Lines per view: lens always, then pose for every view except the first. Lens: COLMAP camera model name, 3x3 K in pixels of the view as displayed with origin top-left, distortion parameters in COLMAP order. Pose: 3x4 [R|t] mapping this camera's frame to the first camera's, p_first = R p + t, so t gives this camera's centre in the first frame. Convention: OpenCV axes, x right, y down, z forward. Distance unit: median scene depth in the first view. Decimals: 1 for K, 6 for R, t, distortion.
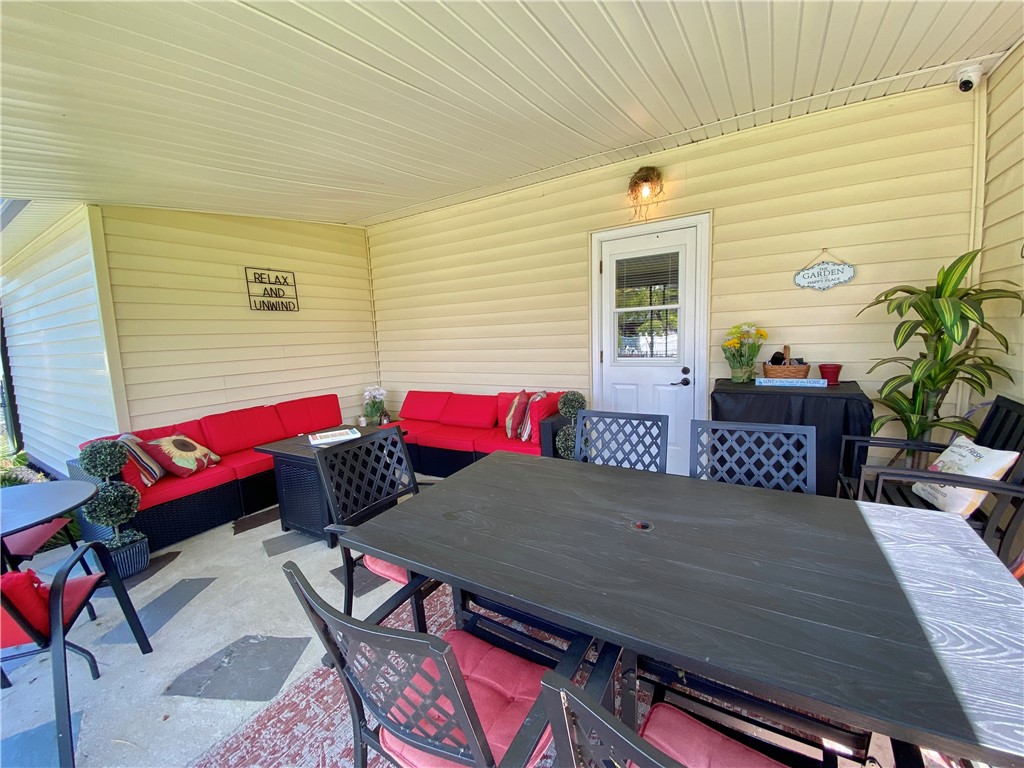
lens RADIAL K [[414.9, 0, 512.0], [0, 414.9, 384.0], [0, 0, 1]] dist [0.018827, -0.022236]
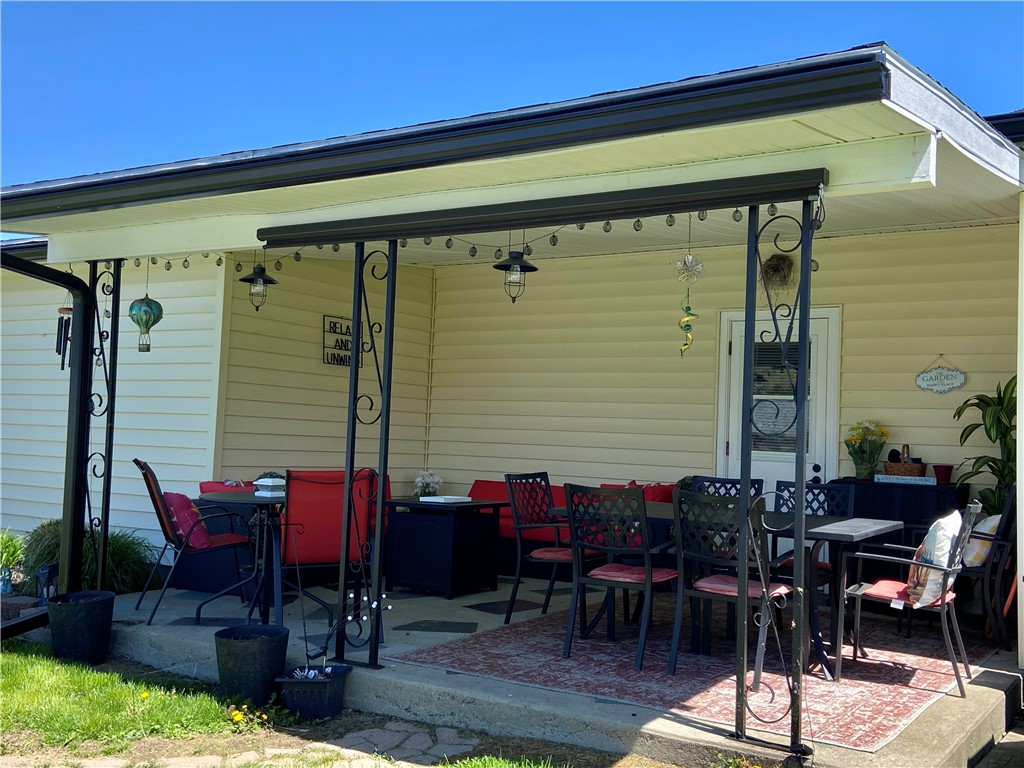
lens RADIAL K [[1098.0, 0, 513.0], [0, 1098.0, 363.6], [0, 0, 1]] dist [0.118437, -0.156261]
pose [[0.996232, 0.079278, -0.035169, -0.180081], [-0.084526, 0.978331, -0.189007, 0.261614], [0.019423, 0.191268, 0.981346, -1.456036]]
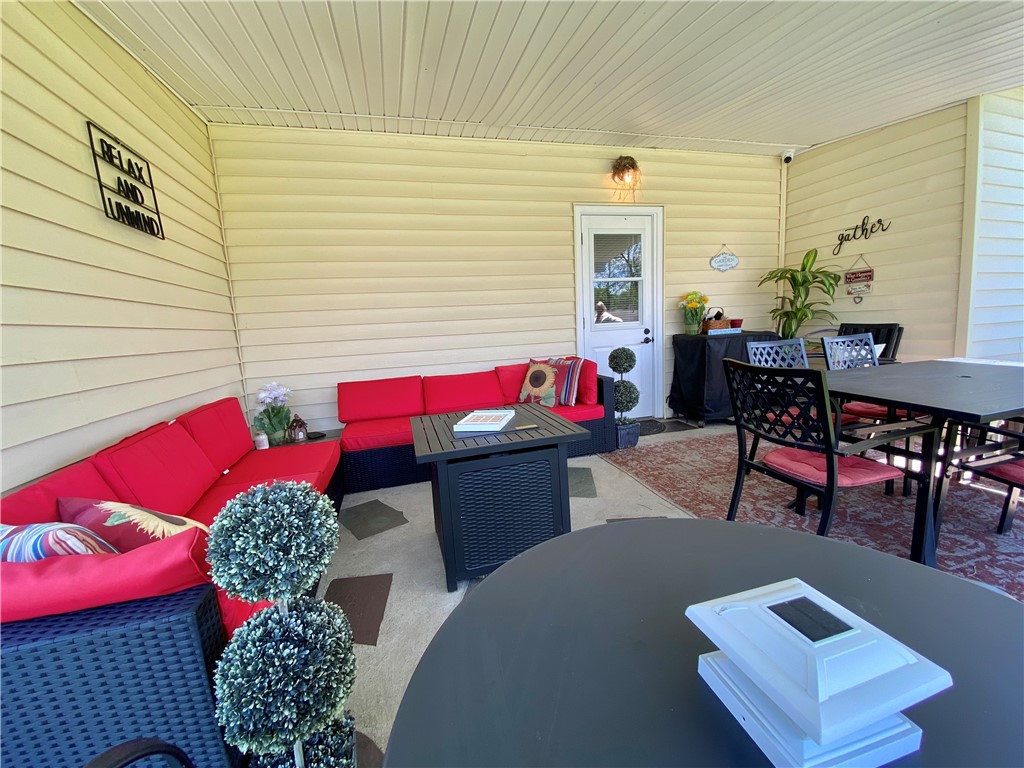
lens RADIAL K [[414.9, 0, 512.0], [0, 414.9, 384.0], [0, 0, 1]] dist [0.018827, -0.022236]
pose [[0.678491, -0.096252, 0.728275, -0.787647], [0.116195, 0.992960, 0.022982, 0.049649], [-0.725361, 0.069029, 0.684899, 0.456497]]
